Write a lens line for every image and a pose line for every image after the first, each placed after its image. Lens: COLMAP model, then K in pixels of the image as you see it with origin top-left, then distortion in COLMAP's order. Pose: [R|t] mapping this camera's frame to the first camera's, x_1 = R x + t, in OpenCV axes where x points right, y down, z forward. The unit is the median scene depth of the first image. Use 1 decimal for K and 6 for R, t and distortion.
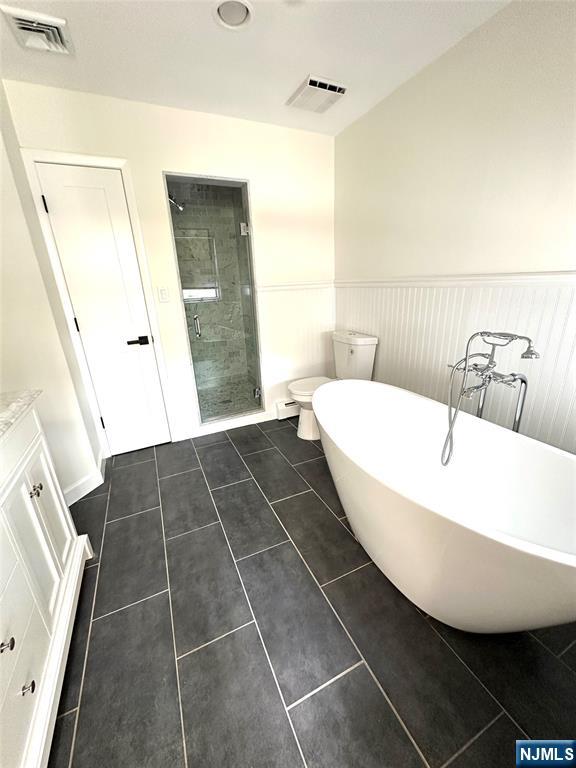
lens RADIAL K [[306.7, 0, 285.5], [0, 306.7, 382.1], [0, 0, 1]] dist [-0.003201, 0.001107]
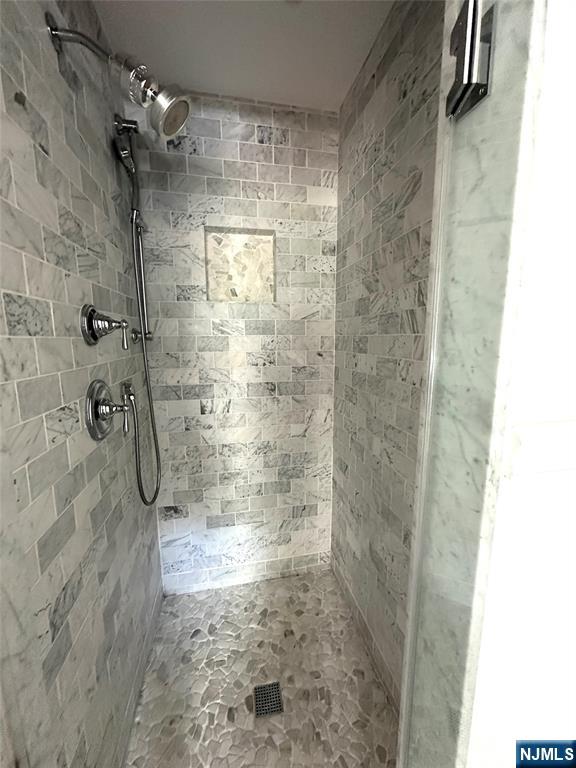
lens RADIAL K [[306.7, 0, 288.8], [0, 306.7, 384.6], [0, 0, 1]] dist [-0.003201, 0.001107]
pose [[0.972557, 0.072891, -0.220953, -0.119308], [-0.110642, 0.980301, -0.163609, -0.216322], [0.204675, 0.183565, 0.961463, 0.612146]]
